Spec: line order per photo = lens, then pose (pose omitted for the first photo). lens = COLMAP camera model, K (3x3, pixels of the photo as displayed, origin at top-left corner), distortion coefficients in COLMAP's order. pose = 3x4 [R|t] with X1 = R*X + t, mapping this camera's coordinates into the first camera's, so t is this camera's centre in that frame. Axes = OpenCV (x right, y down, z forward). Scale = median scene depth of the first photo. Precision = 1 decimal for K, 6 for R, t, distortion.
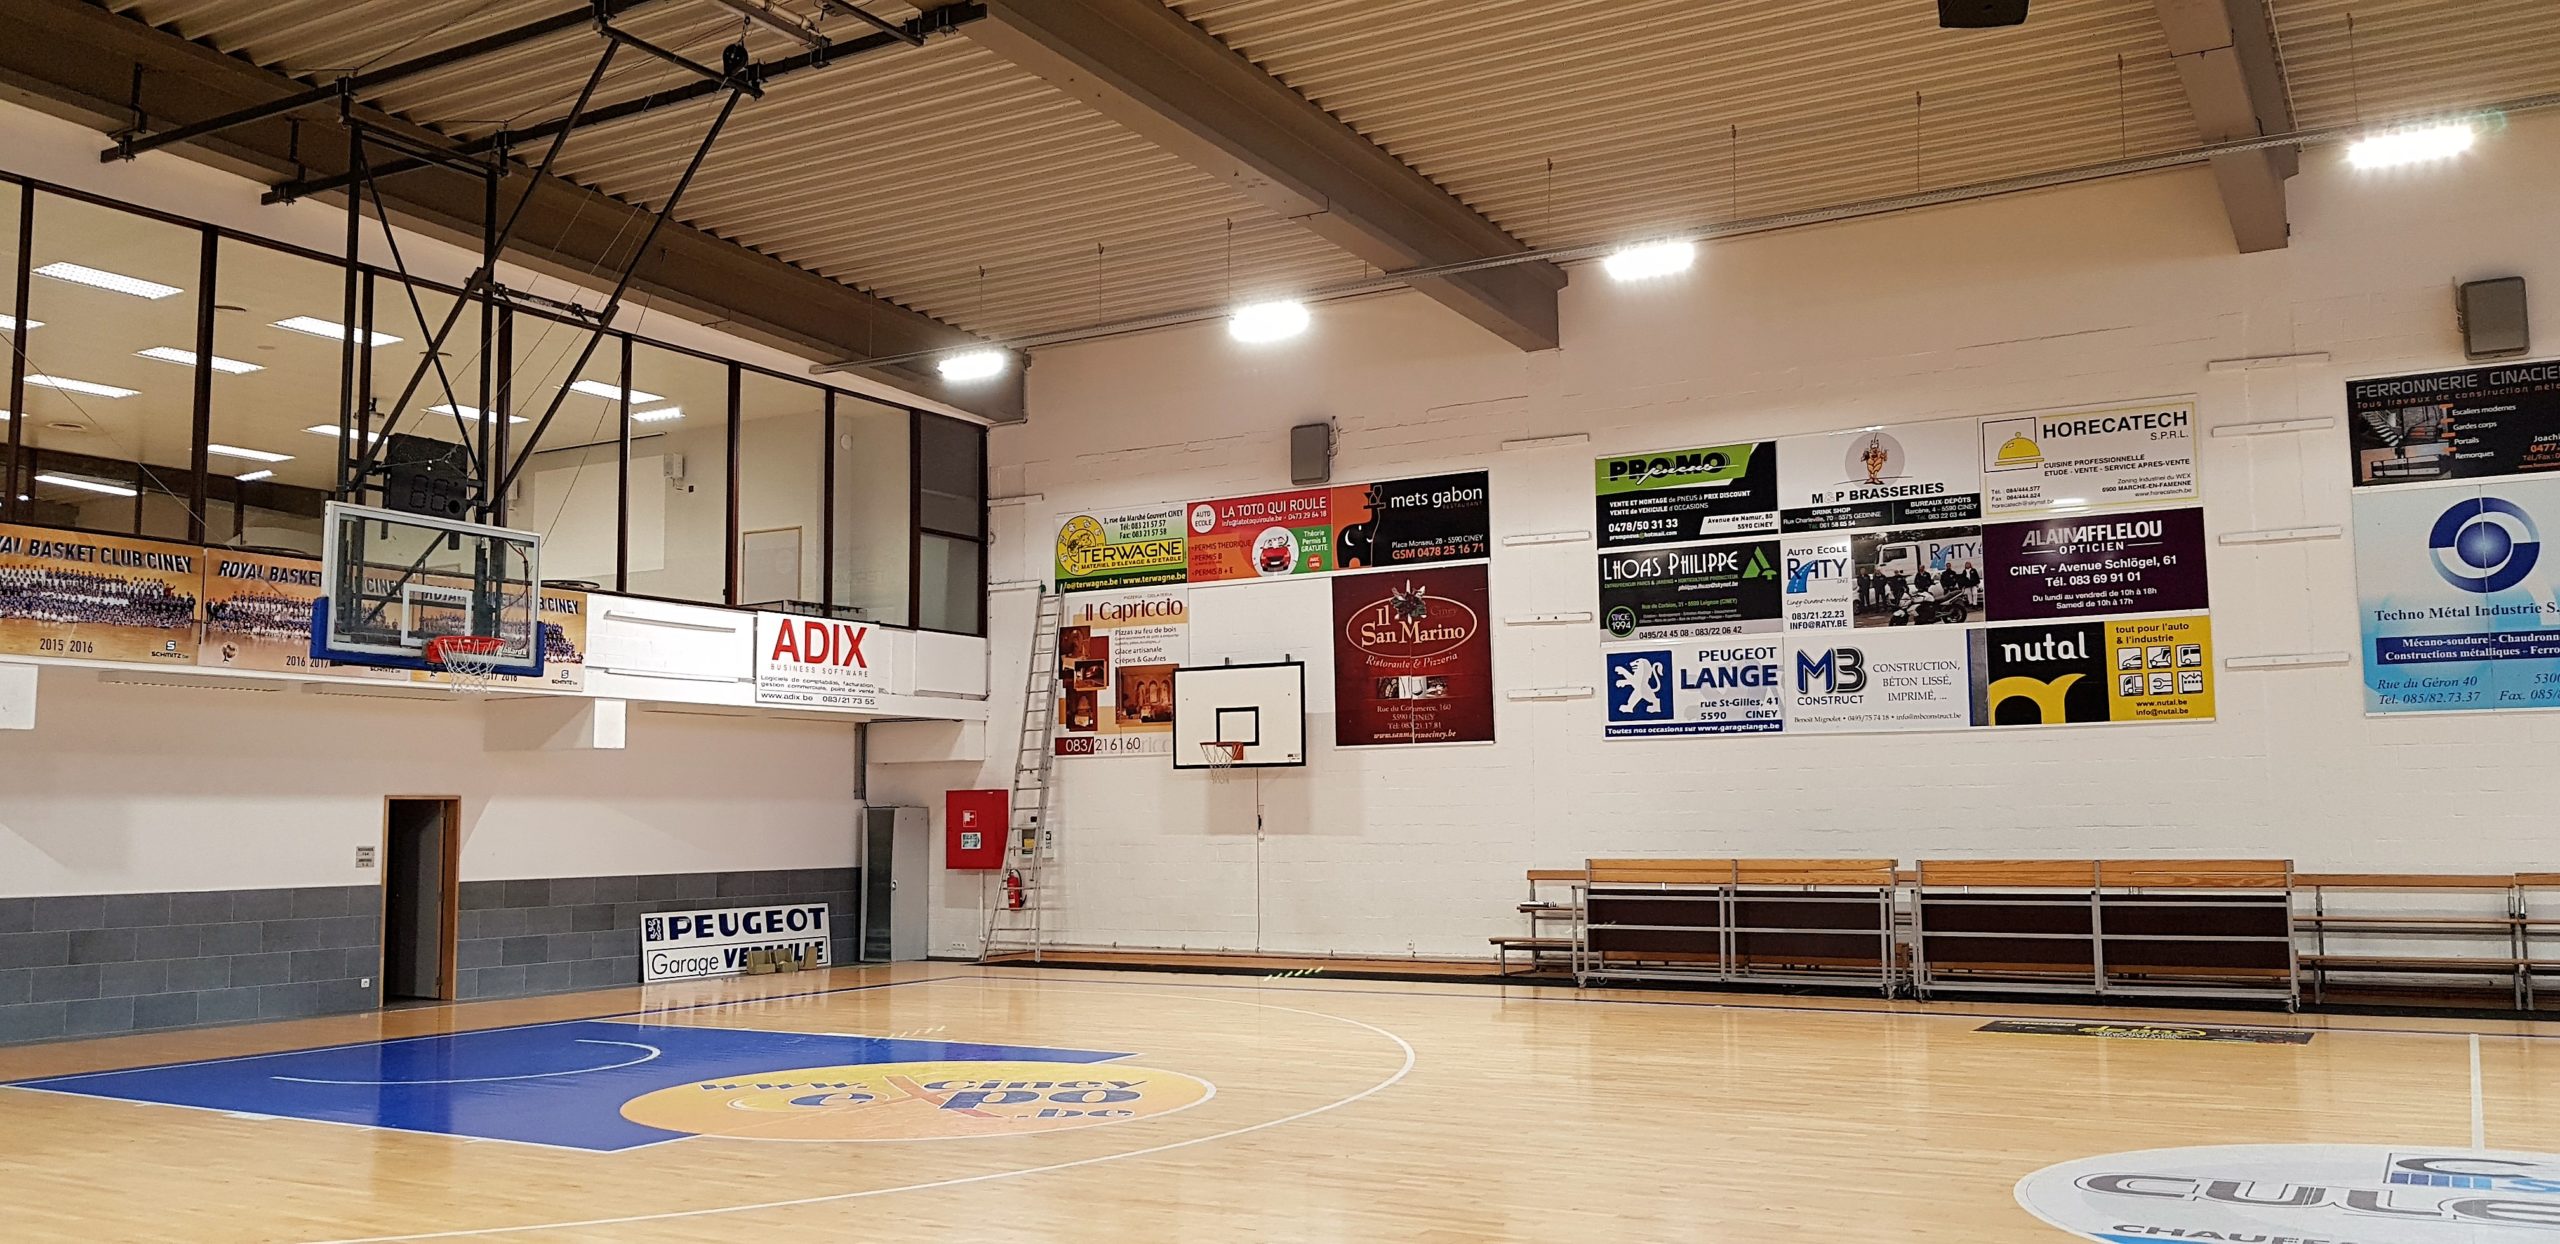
lens RADIAL K [[2033.1, 0, 1277.5], [0, 2033.1, 618.3], [0, 0, 1]] dist [-0.000283, -0.021825]
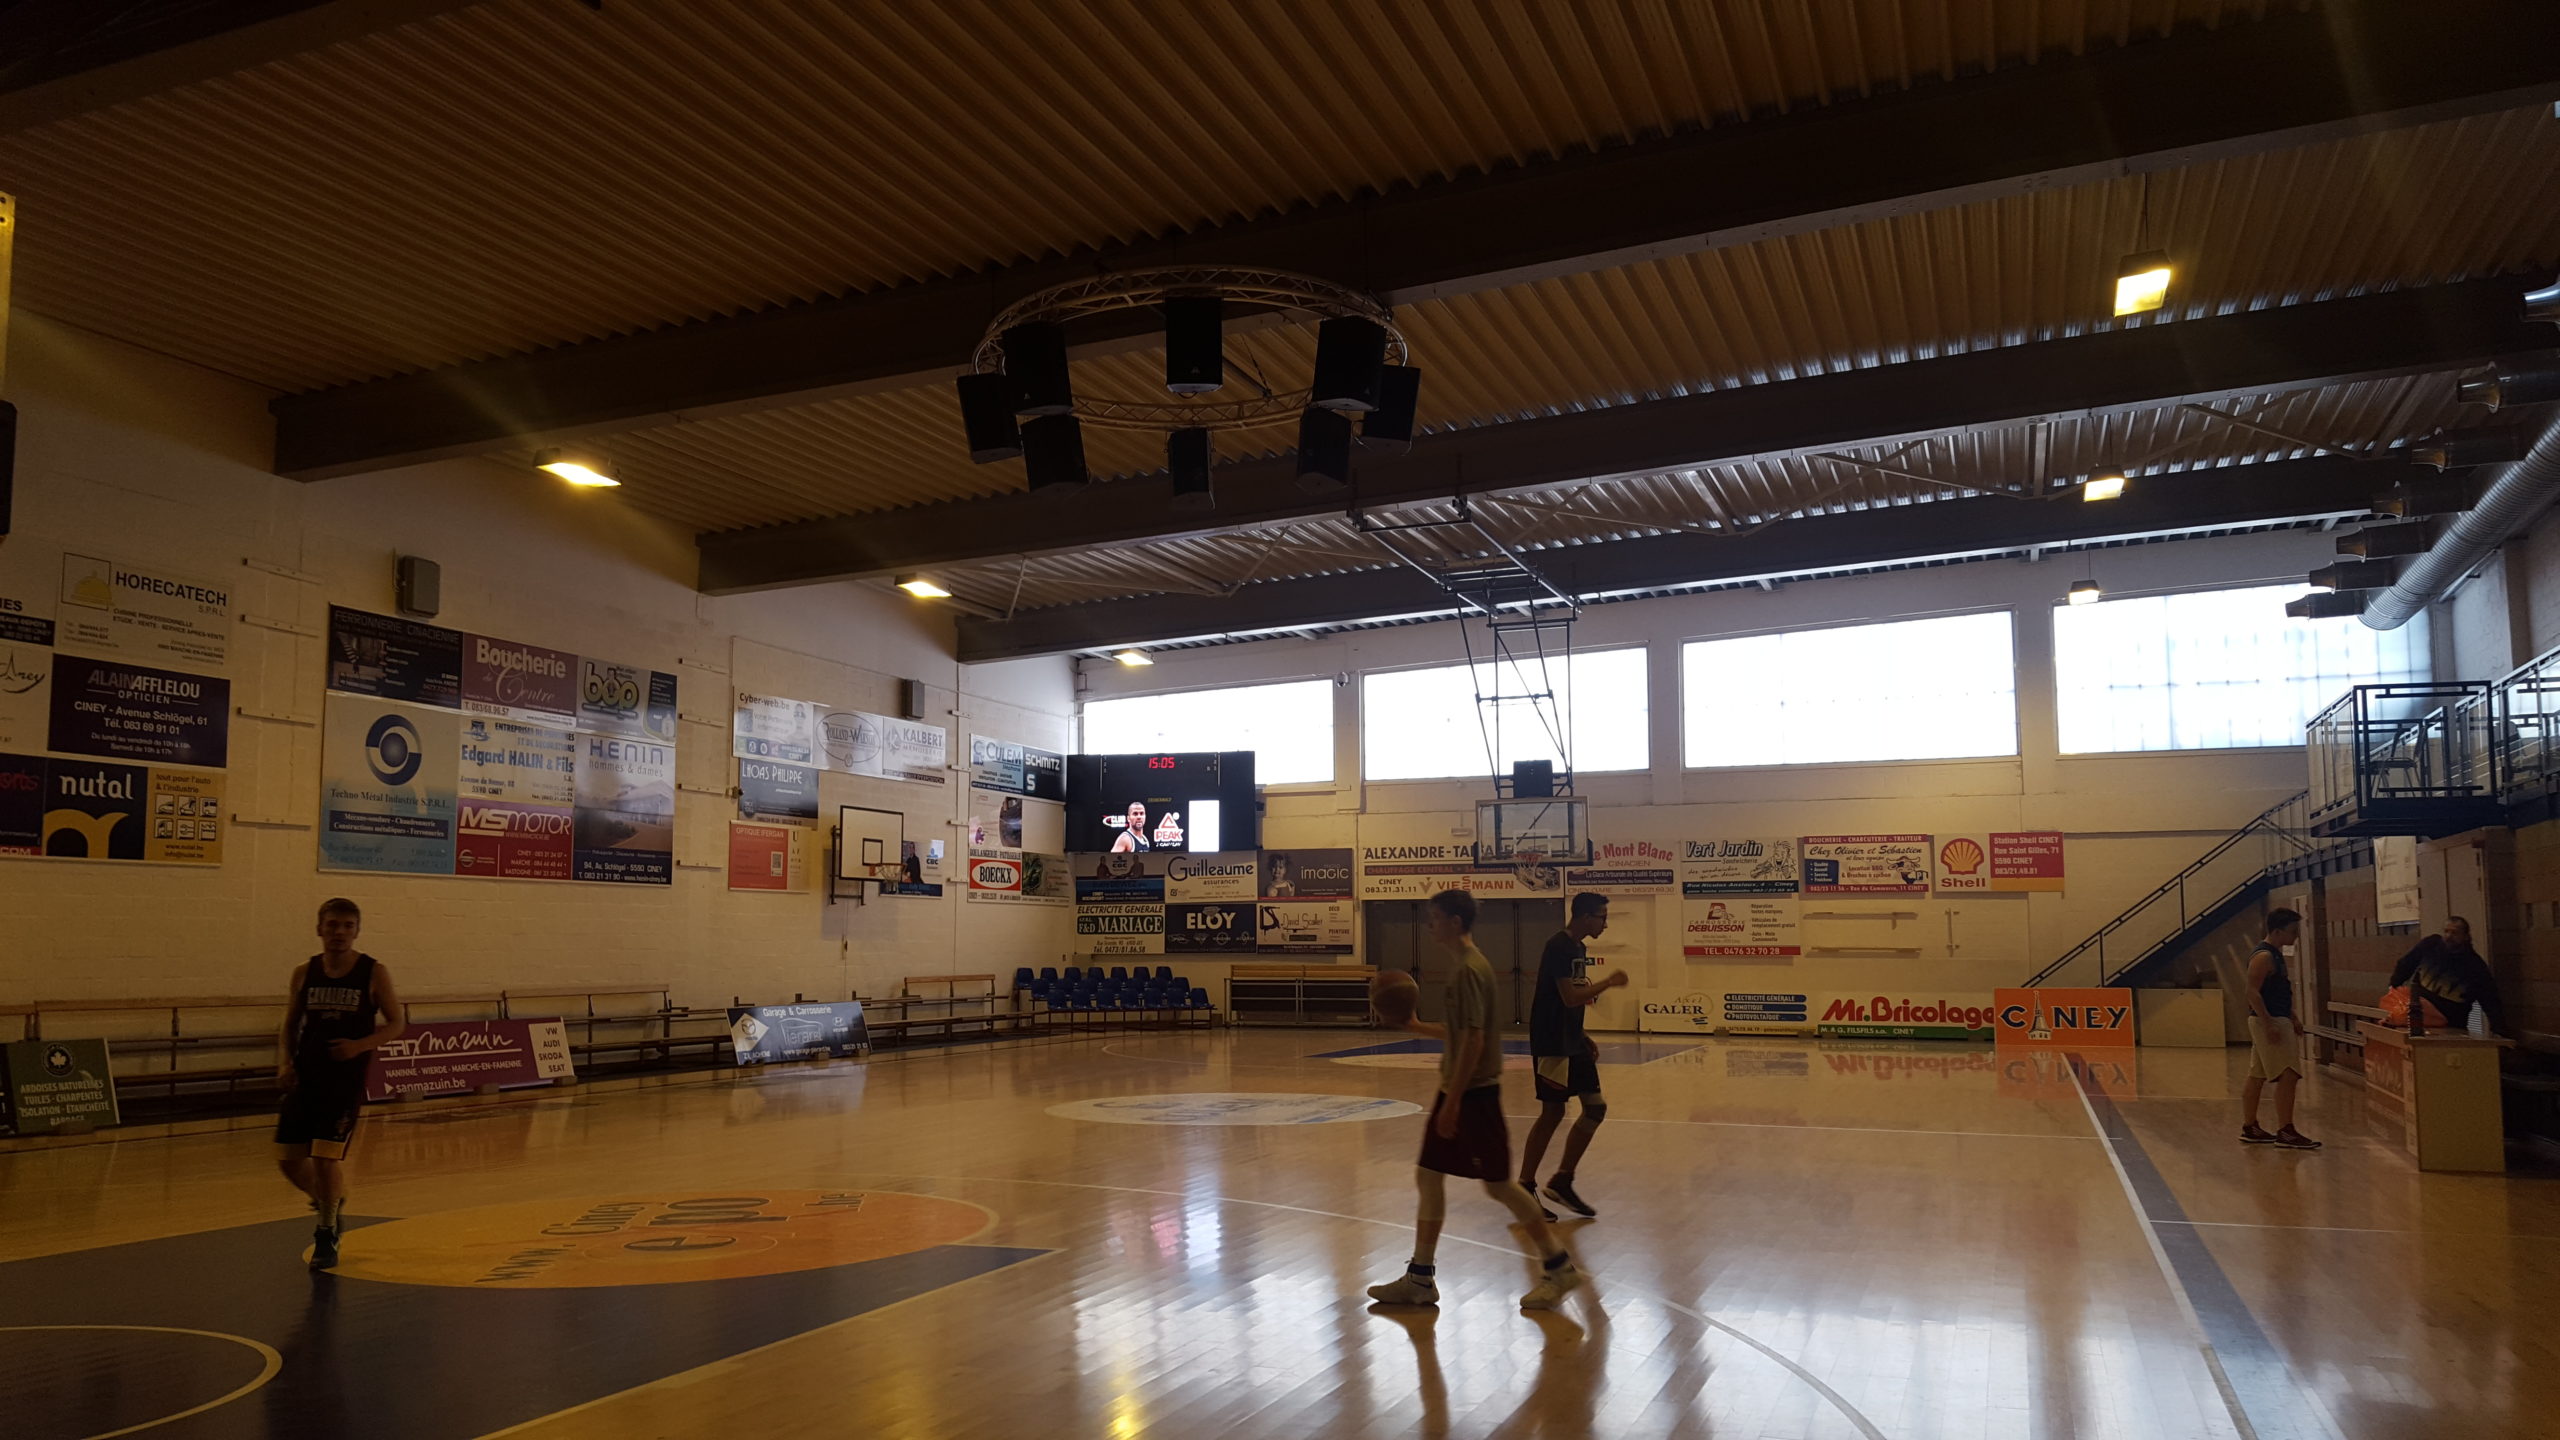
lens RADIAL K [[1864.2, 0, 1269.4], [0, 1864.2, 806.9], [0, 0, 1]] dist [0.099960, -0.161984]
pose [[-0.163442, 0.083264, 0.983033, -0.613166], [-0.097270, 0.990217, -0.100045, 0.058966], [-0.981746, -0.111971, -0.153744, 0.515436]]
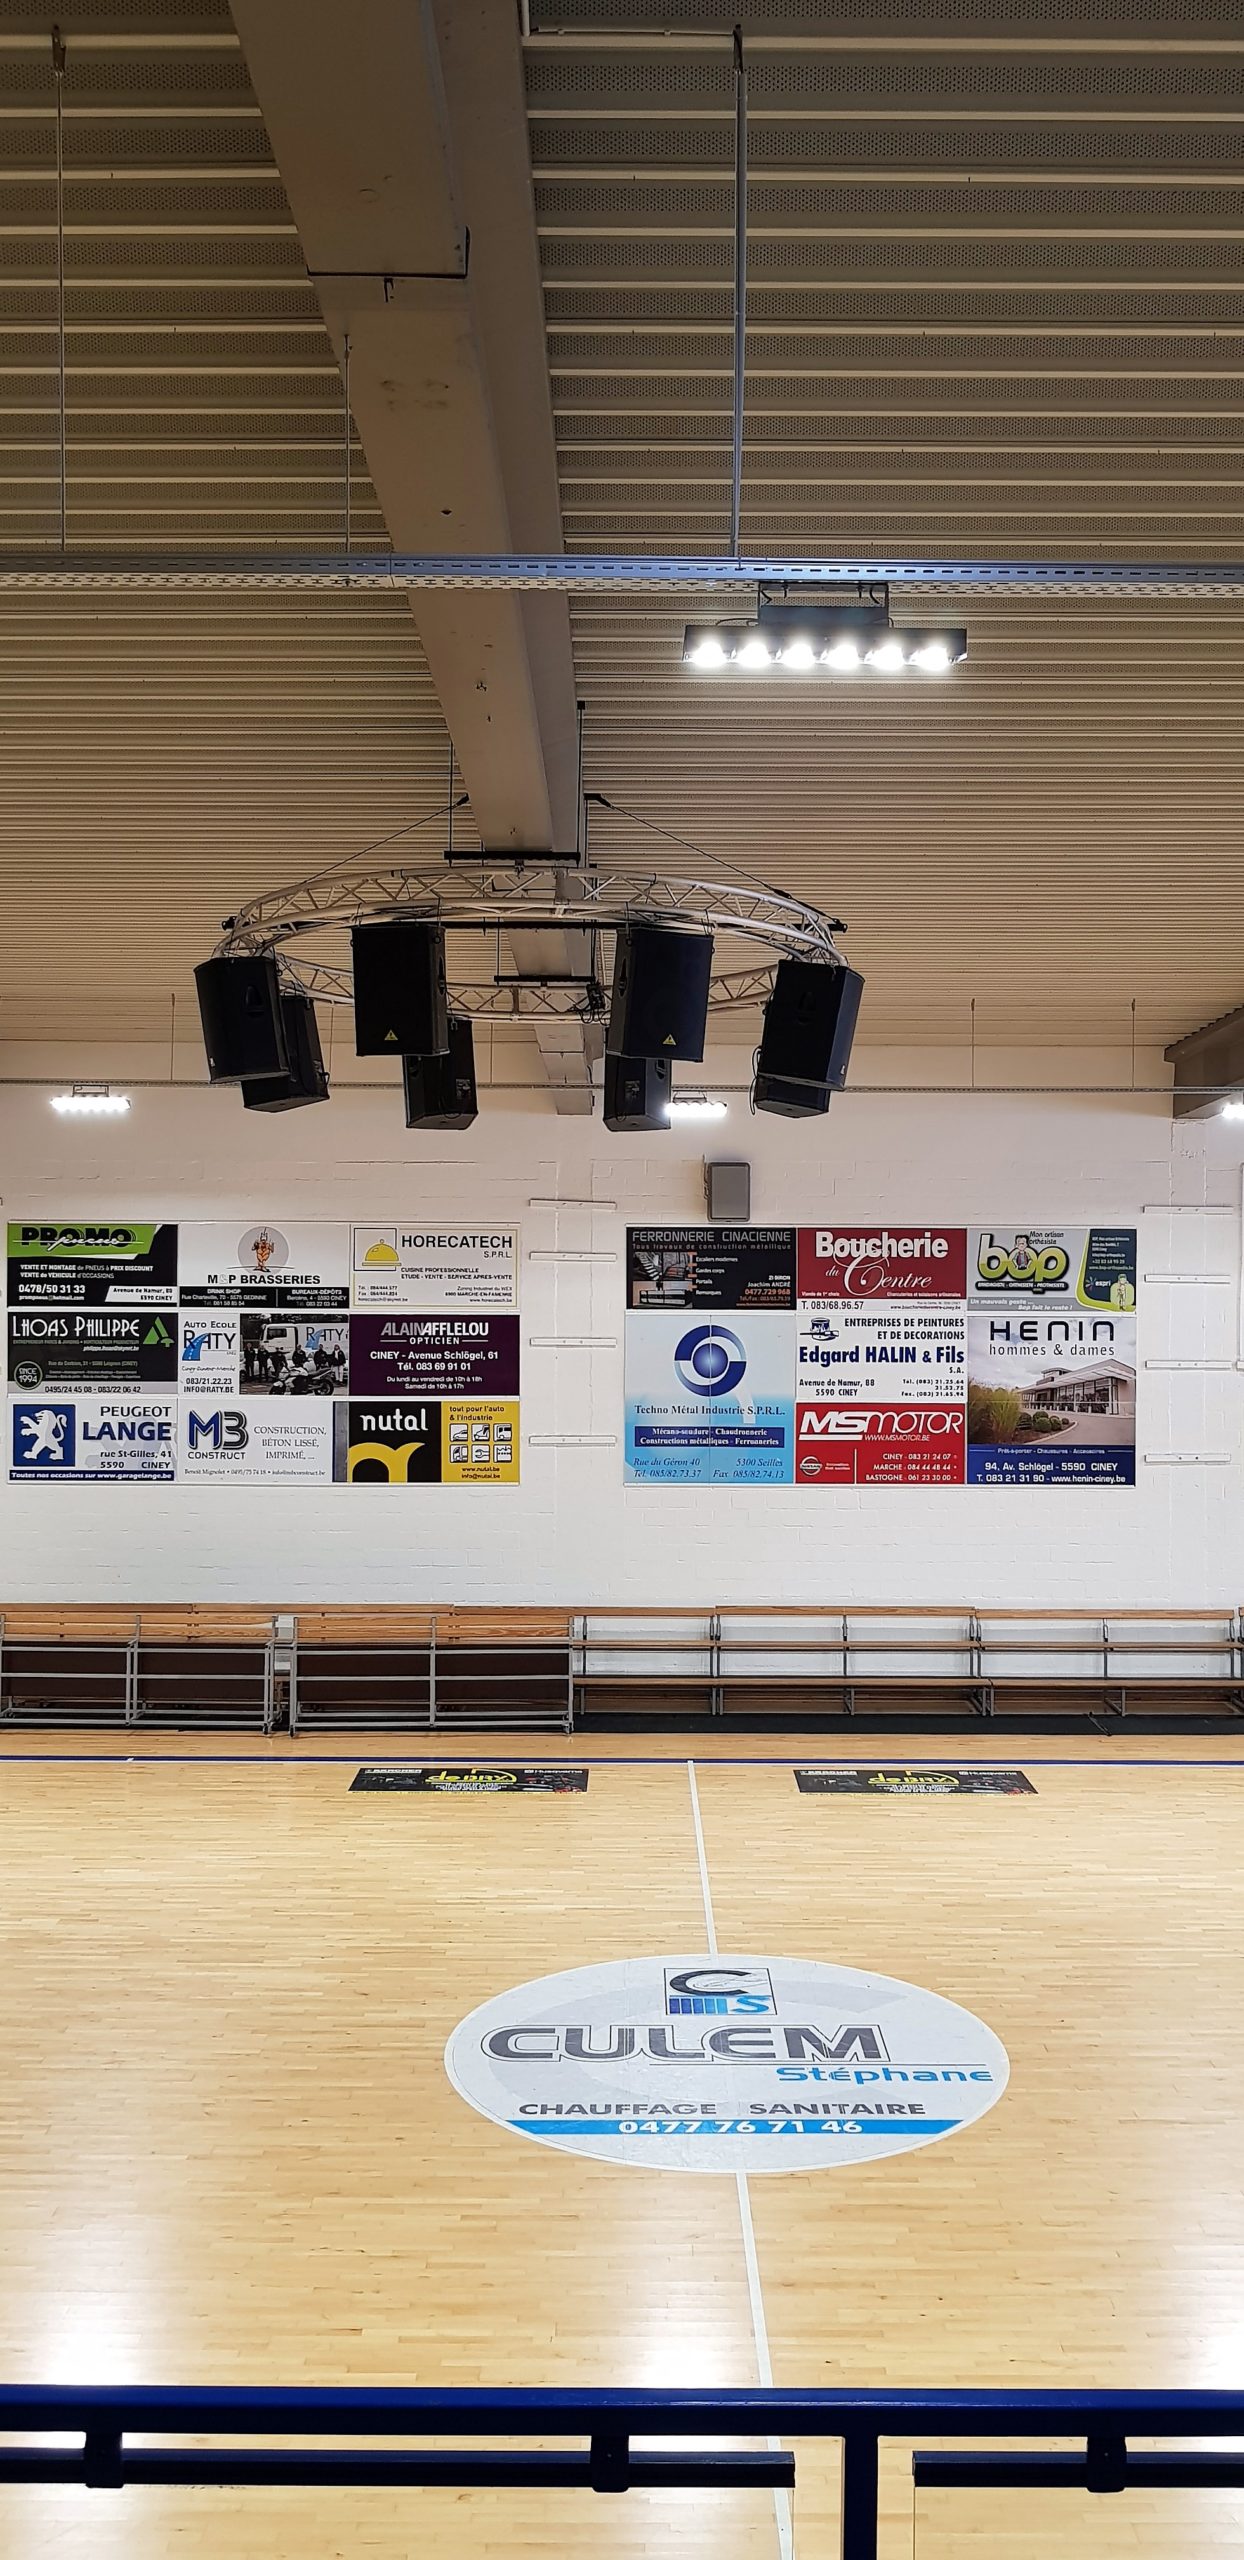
lens RADIAL K [[2033.1, 0, 643.9], [0, 2033.1, 1246.2], [0, 0, 1]] dist [-0.000283, -0.021825]
pose [[0.857520, 0.011695, 0.514317, -0.112787], [-0.064371, 0.994324, 0.084716, -0.185974], [-0.510407, -0.105753, 0.853406, -0.097909]]
